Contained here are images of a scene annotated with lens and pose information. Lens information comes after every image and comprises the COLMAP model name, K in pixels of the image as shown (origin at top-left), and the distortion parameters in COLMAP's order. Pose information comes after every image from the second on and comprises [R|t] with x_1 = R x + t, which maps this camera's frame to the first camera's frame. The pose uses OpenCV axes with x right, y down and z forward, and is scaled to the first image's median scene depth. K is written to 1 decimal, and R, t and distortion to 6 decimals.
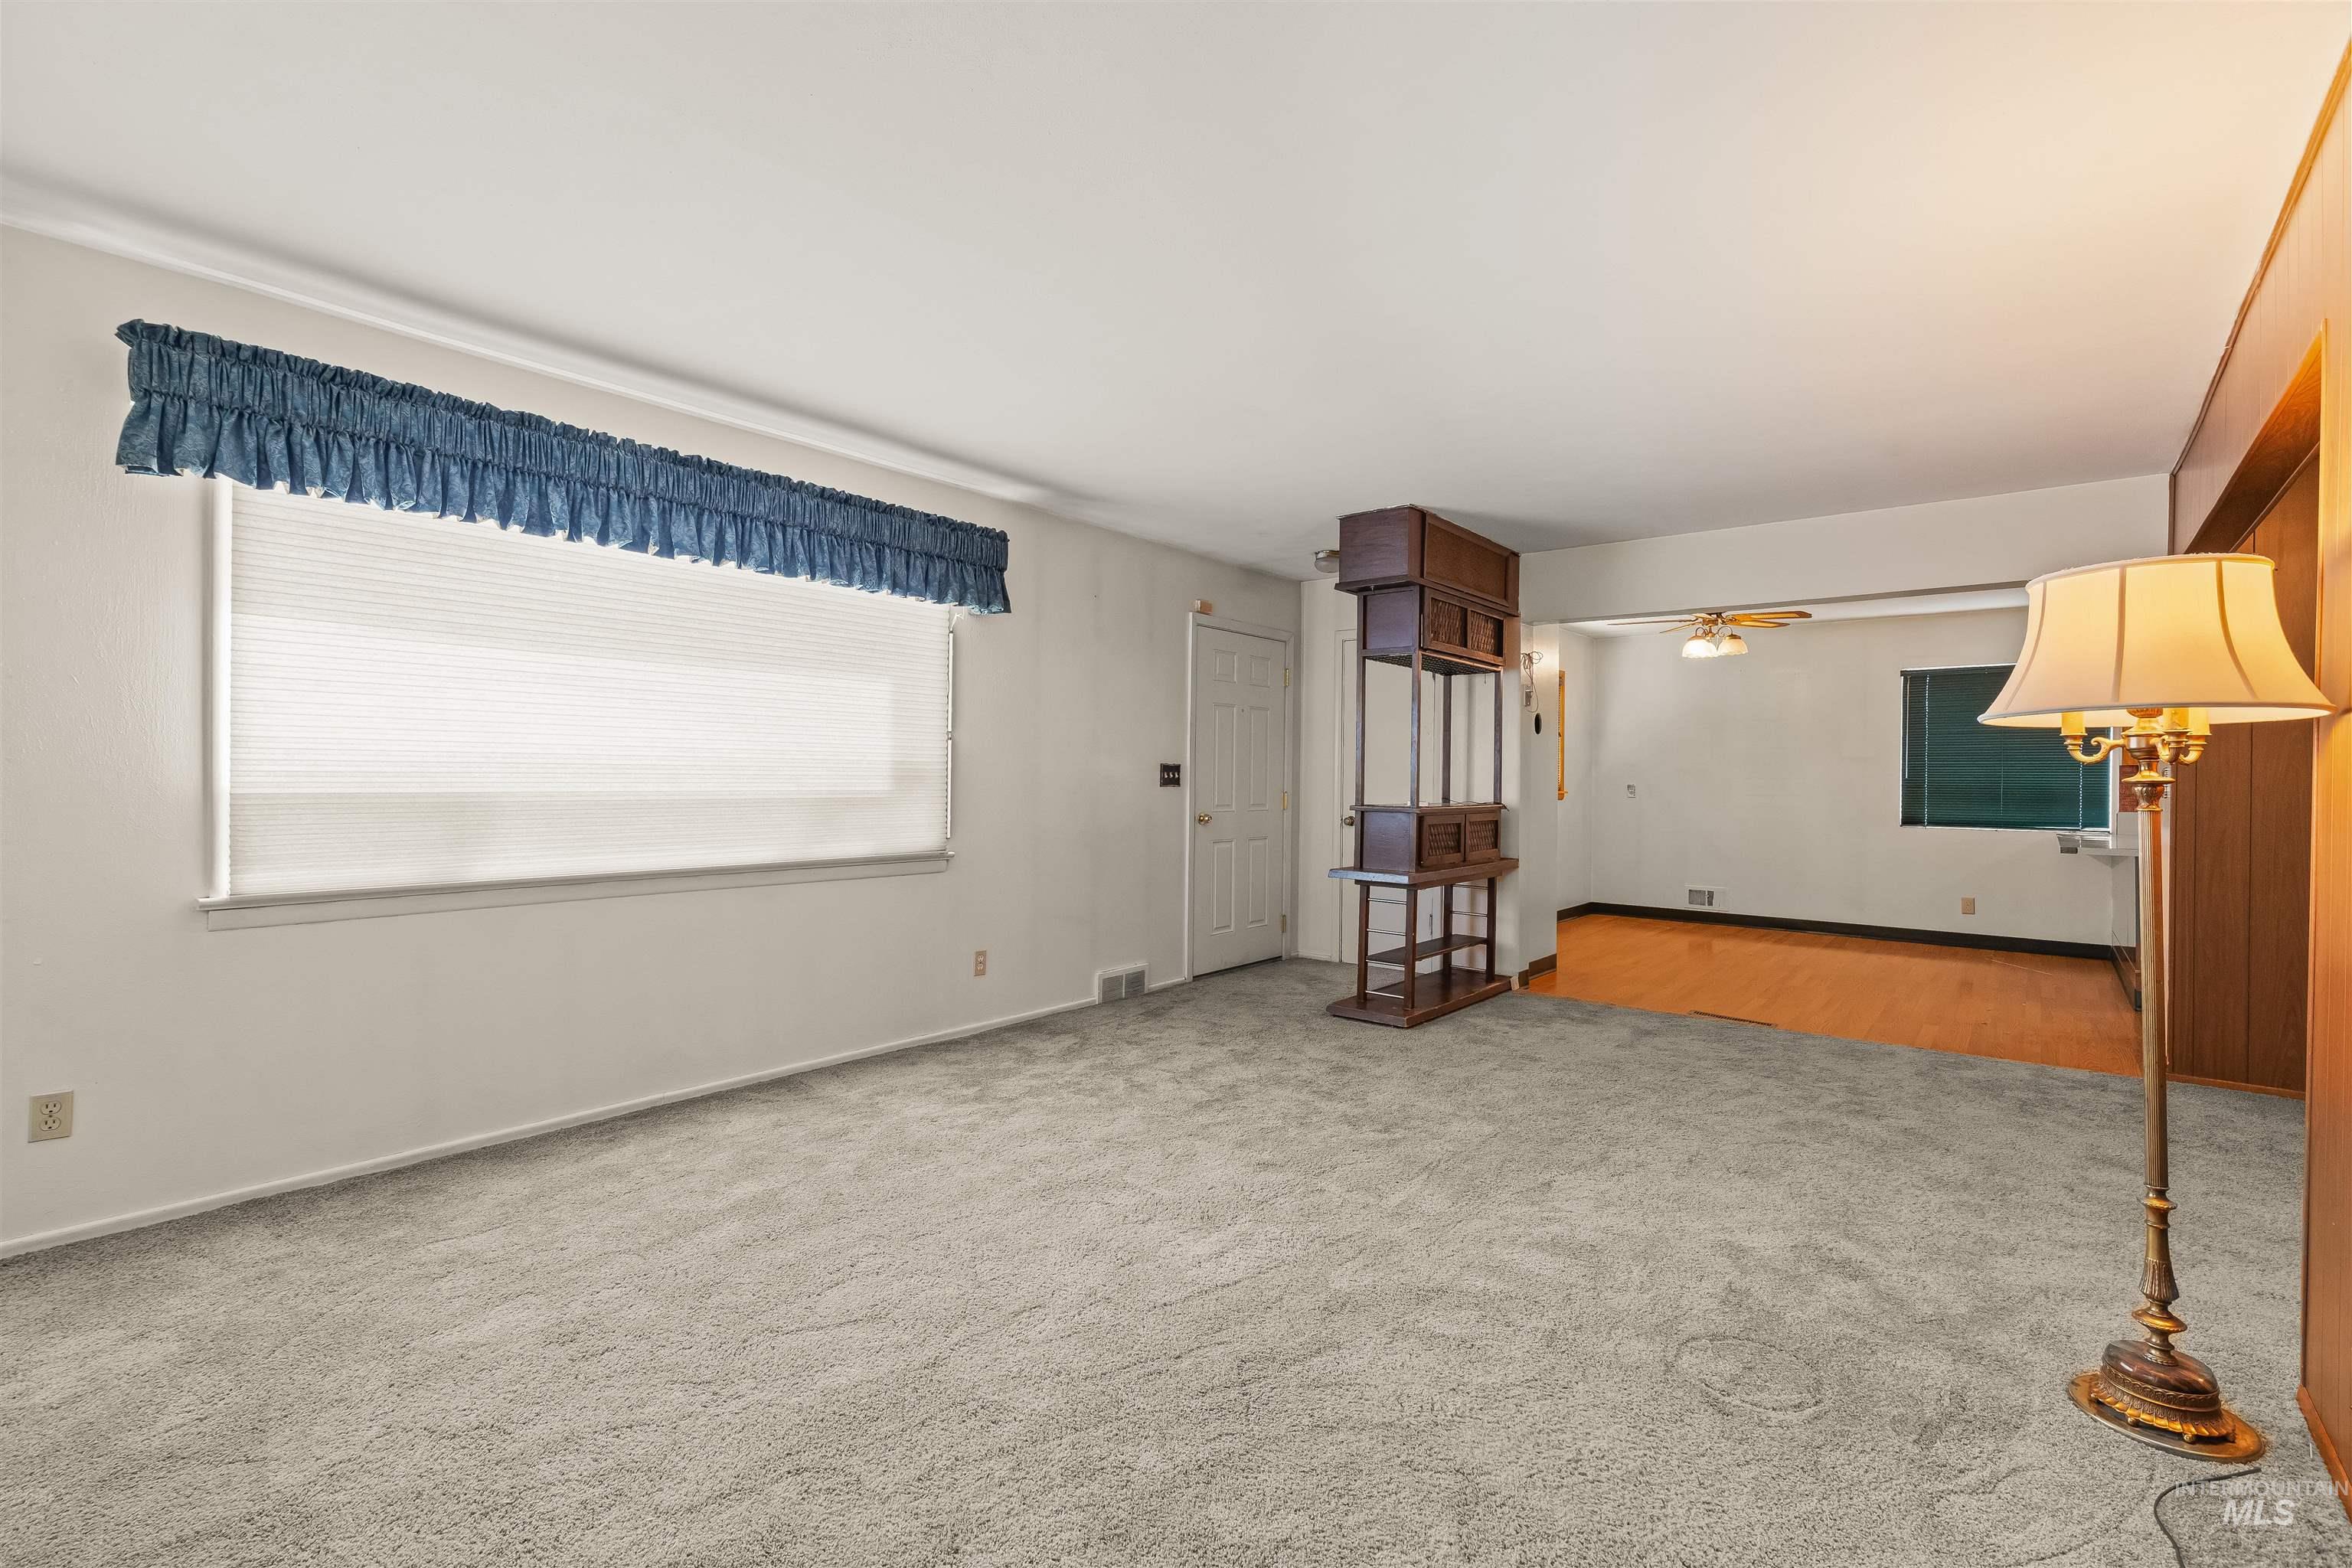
lens RADIAL K [[1053.1, 0, 1181.0], [0, 1053.1, 777.6], [0, 0, 1]] dist [0.001622, 0.000549]
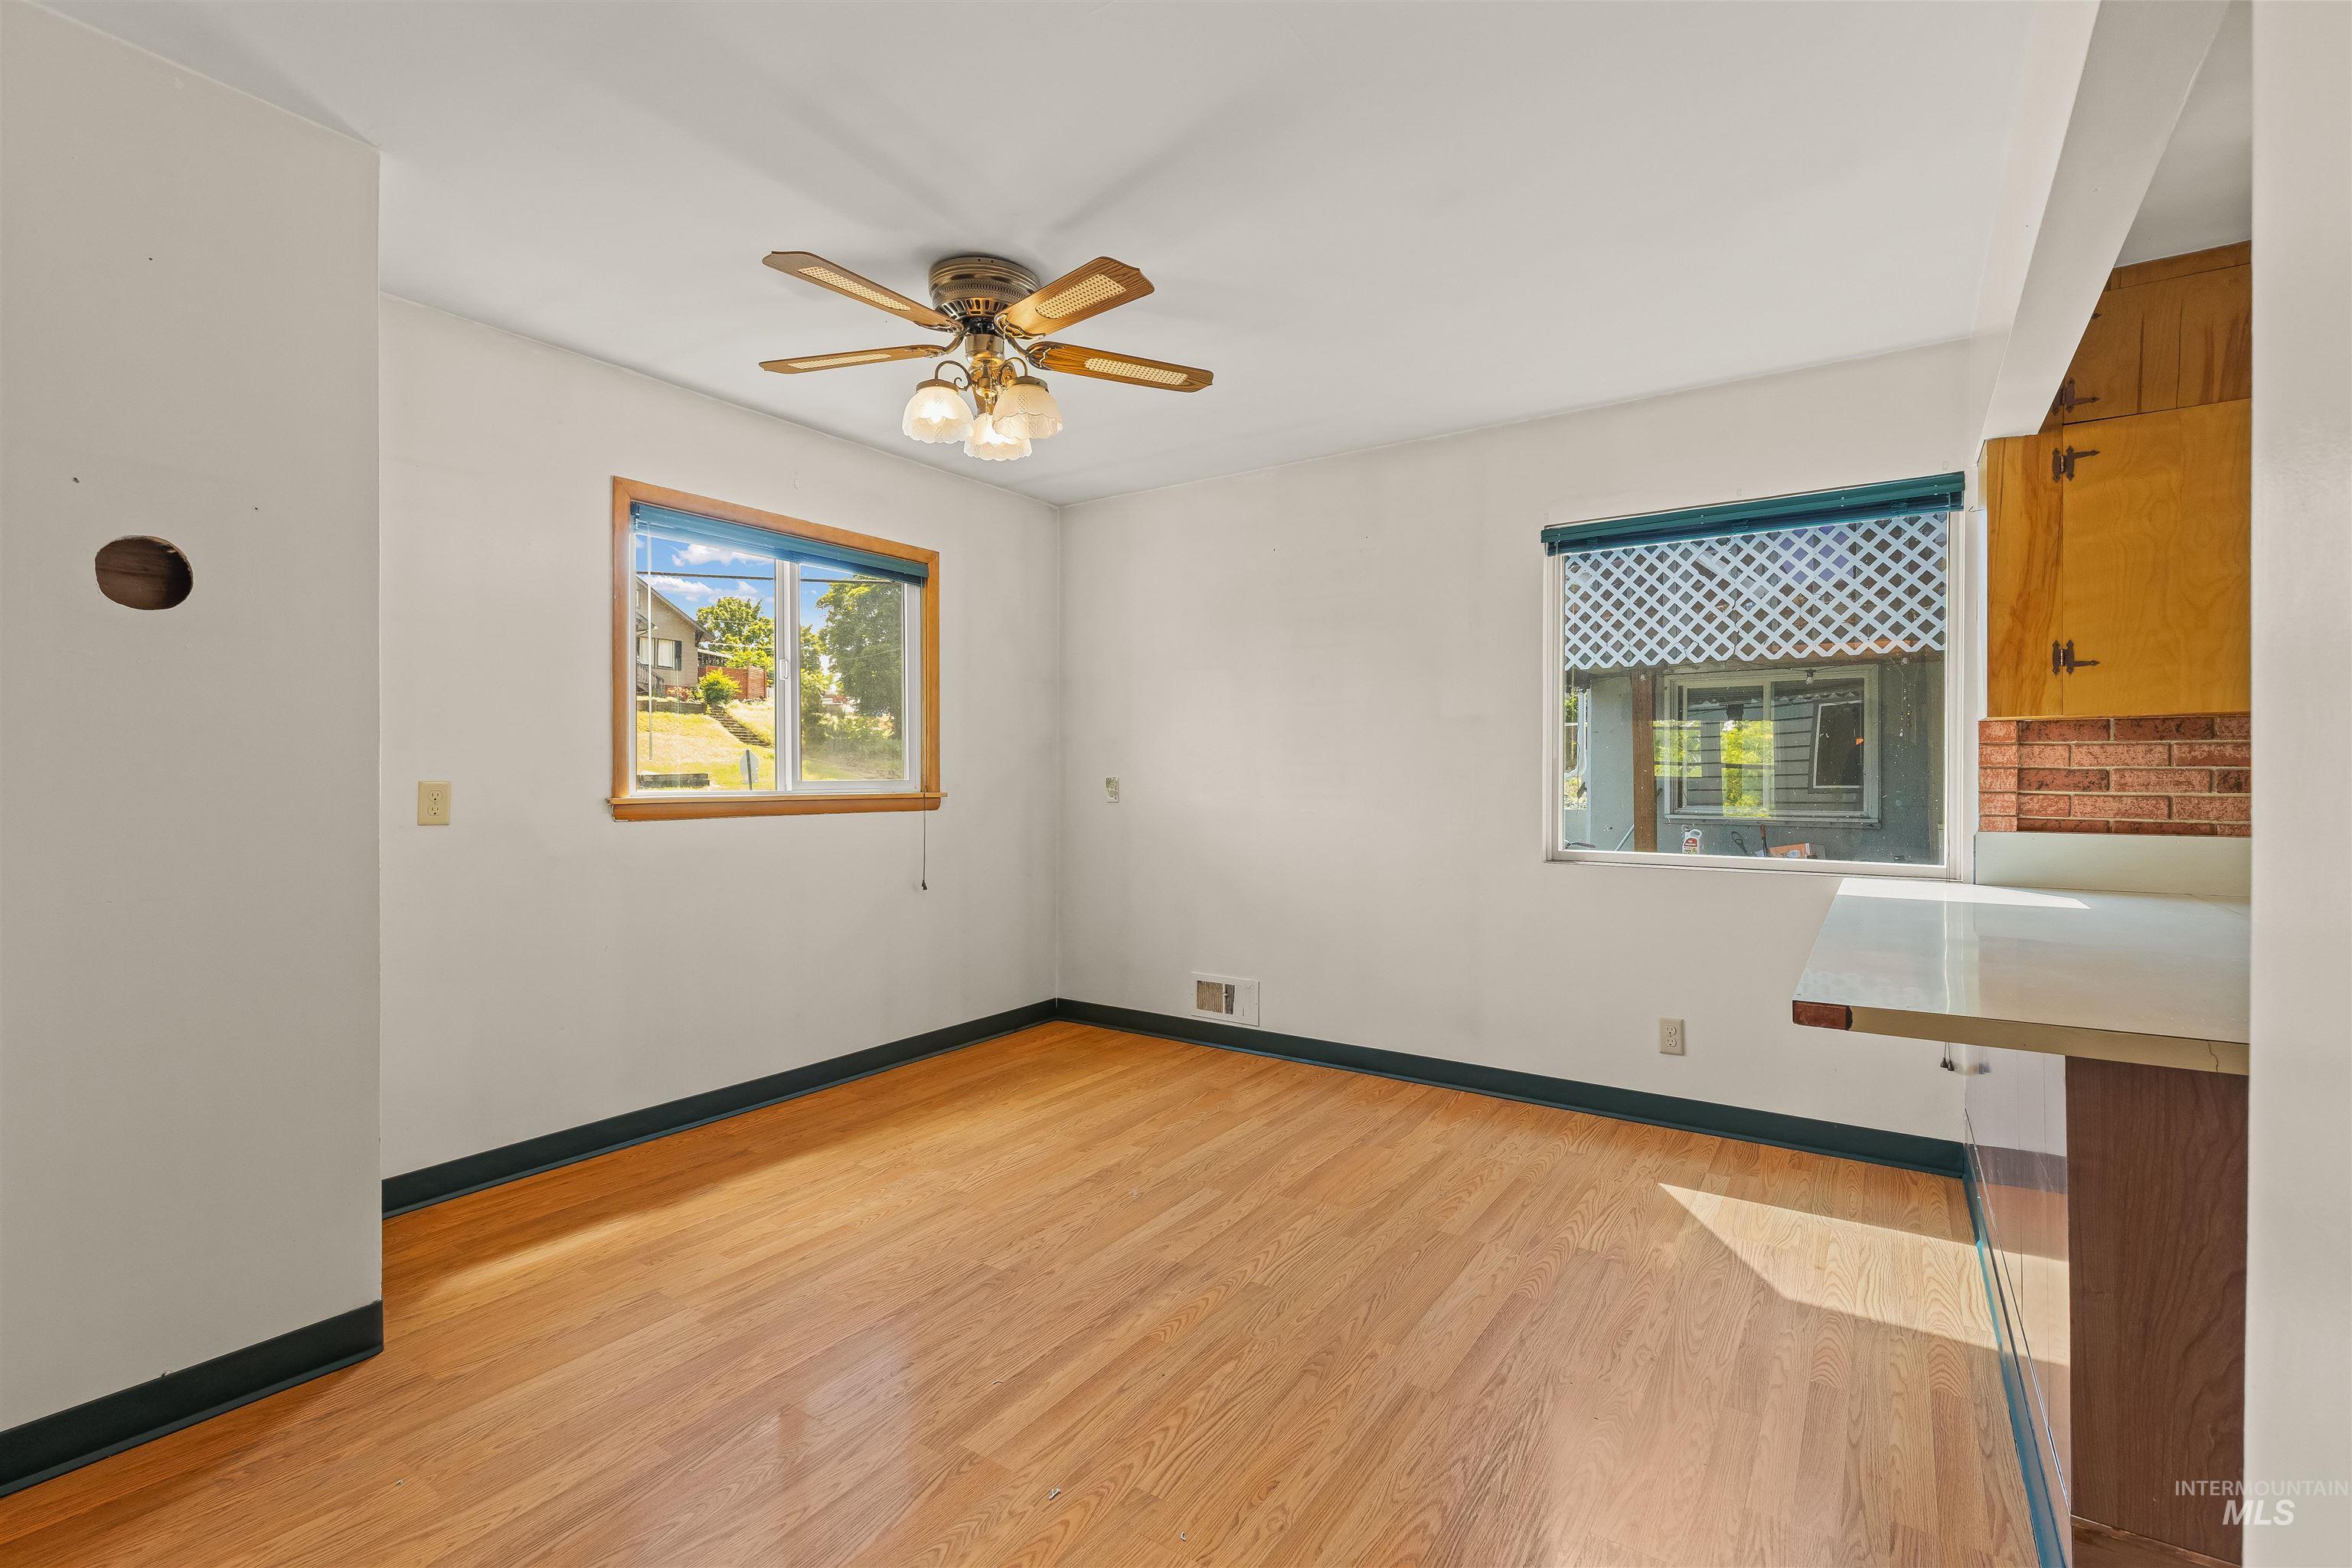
lens RADIAL K [[1053.1, 0, 1179.6], [0, 1053.1, 781.2], [0, 0, 1]] dist [0.001622, 0.000549]
pose [[0.995524, -0.009889, 0.093991, 0.864693], [0.008989, 0.999910, 0.009988, 0.007945], [-0.094082, -0.009099, 0.995523, 0.992829]]
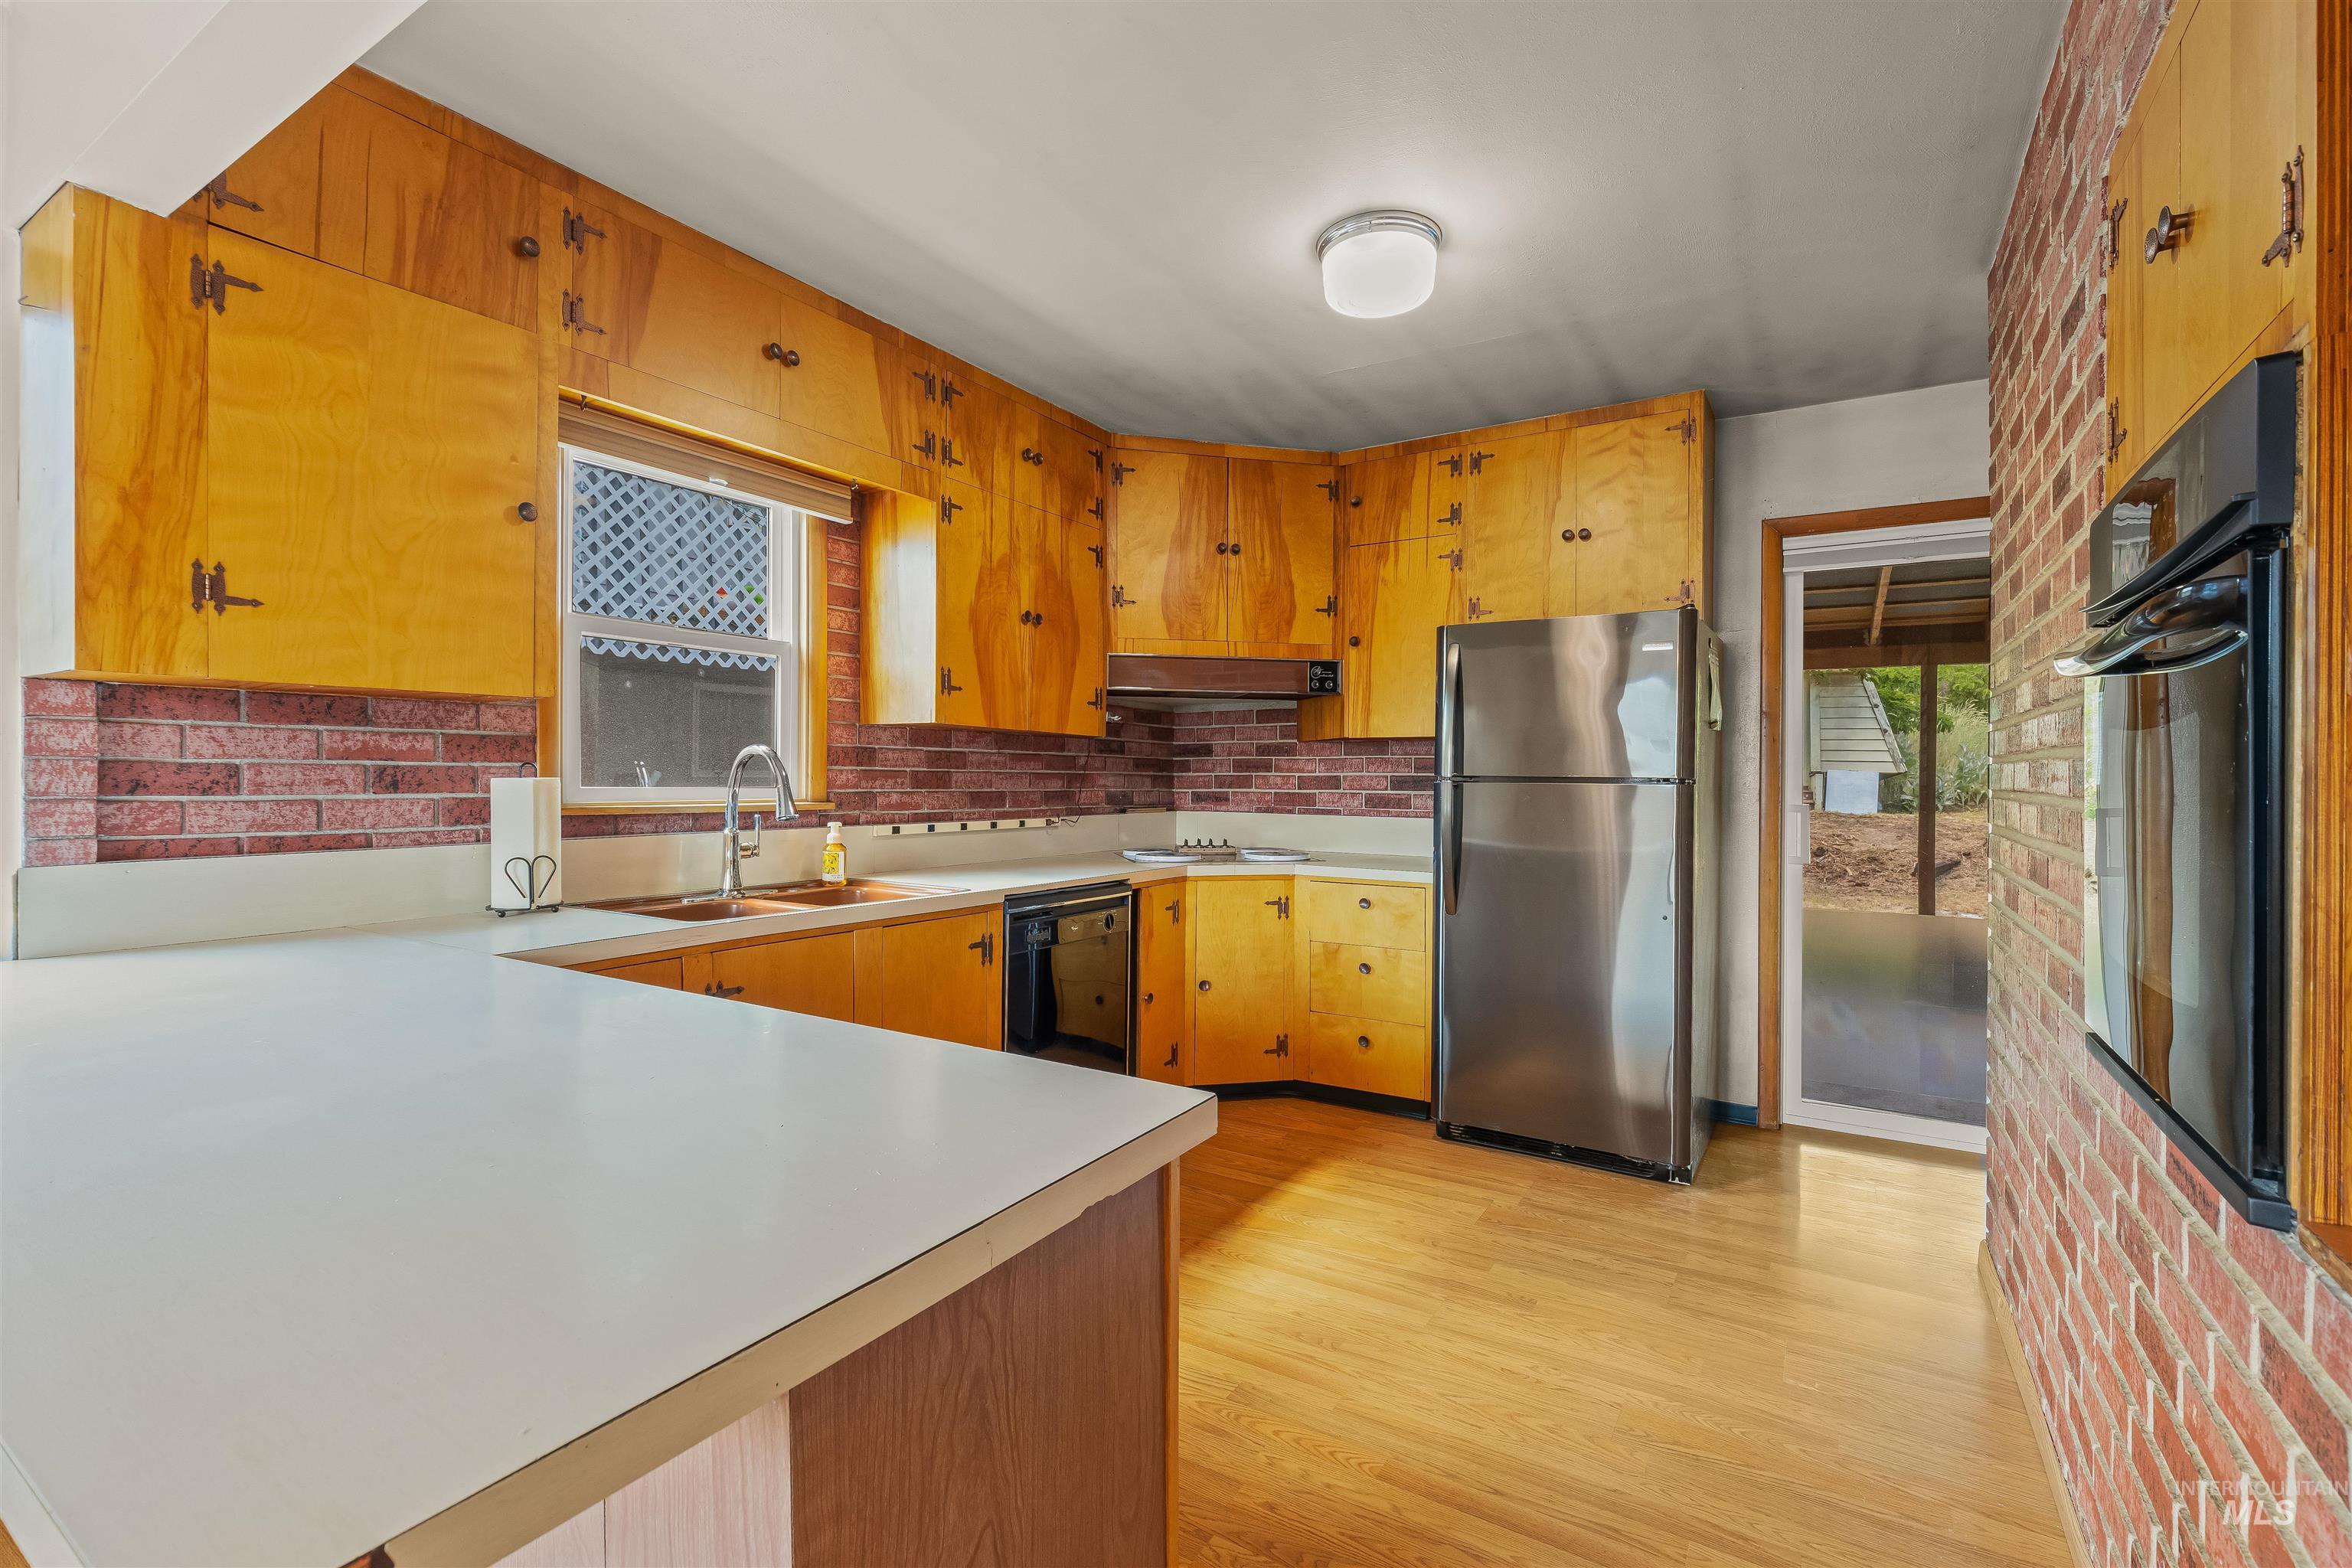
lens RADIAL K [[1053.1, 0, 1186.7], [0, 1053.1, 775.1], [0, 0, 1]] dist [0.001622, 0.000549]
pose [[-0.123609, -0.009937, 0.992281, 0.999083], [-0.007230, 0.999932, 0.009113, 0.010477], [-0.992305, -0.006048, -0.123673, 1.242461]]
